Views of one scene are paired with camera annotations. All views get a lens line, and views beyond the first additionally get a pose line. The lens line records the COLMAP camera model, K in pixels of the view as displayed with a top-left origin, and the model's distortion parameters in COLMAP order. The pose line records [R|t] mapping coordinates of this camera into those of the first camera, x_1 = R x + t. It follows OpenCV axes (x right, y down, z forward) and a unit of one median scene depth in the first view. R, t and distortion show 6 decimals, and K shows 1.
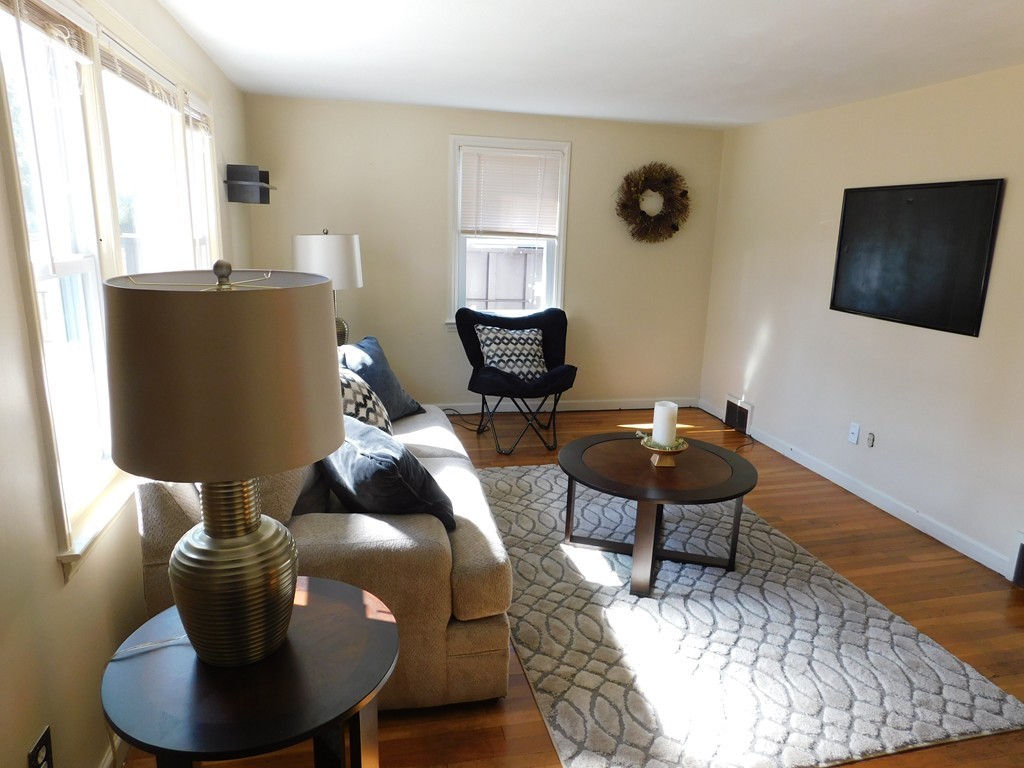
lens RADIAL K [[674.1, 0, 517.9], [0, 674.1, 387.0], [0, 0, 1]] dist [-0.063438, 0.049922]
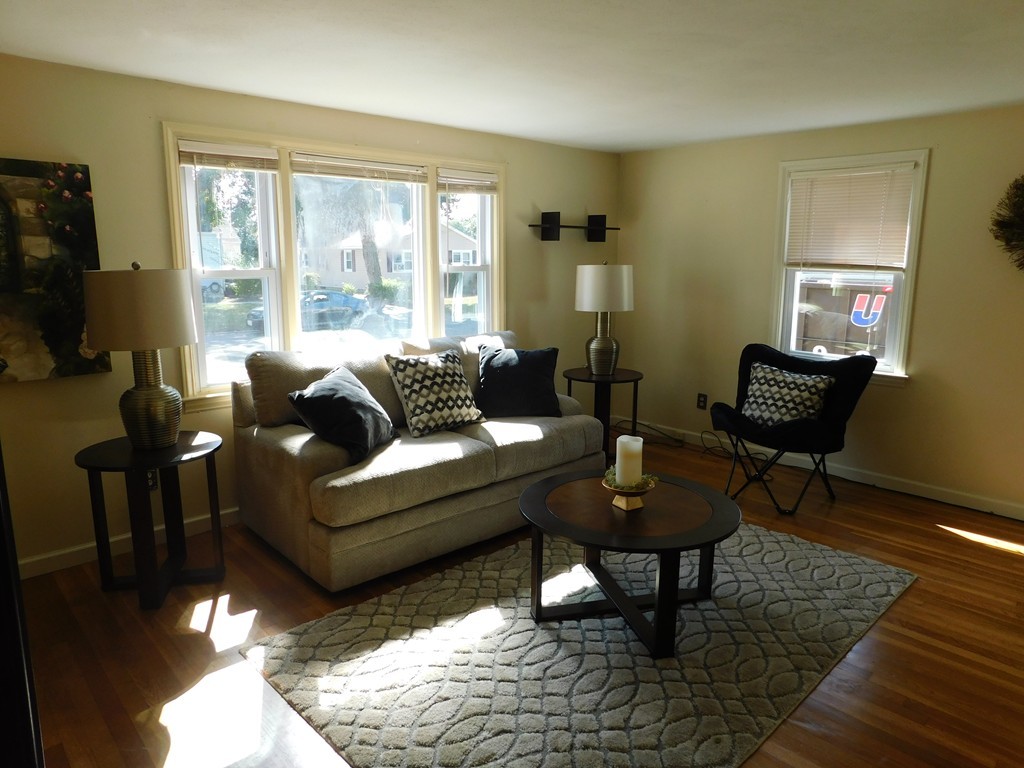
lens RADIAL K [[674.1, 0, 517.9], [0, 674.1, 387.0], [0, 0, 1]] dist [-0.063438, 0.049922]
pose [[0.501642, 0.135926, -0.854330, 0.615635], [-0.197118, 0.979559, 0.040107, -0.033554], [0.842318, 0.148284, 0.518182, 0.271861]]
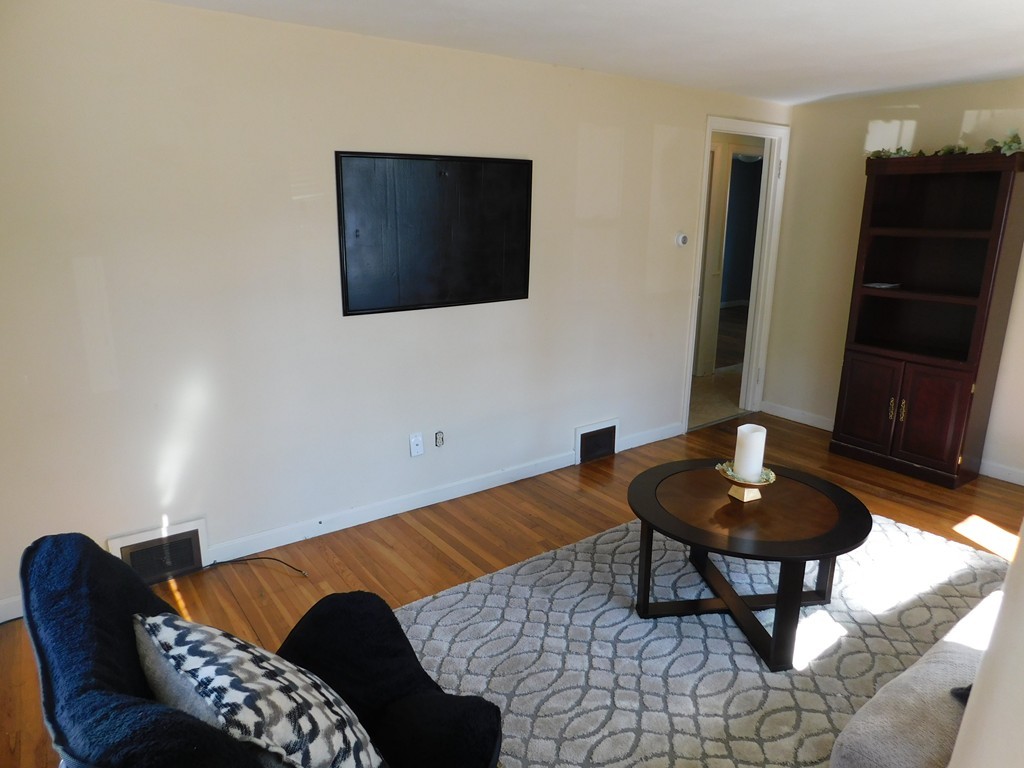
lens RADIAL K [[674.1, 0, 517.9], [0, 674.1, 387.0], [0, 0, 1]] dist [-0.063438, 0.049922]
pose [[-0.381548, -0.270880, 0.883768, -0.268335], [0.201664, 0.908672, 0.365577, -0.264088], [-0.902082, 0.317710, -0.292075, 1.012507]]
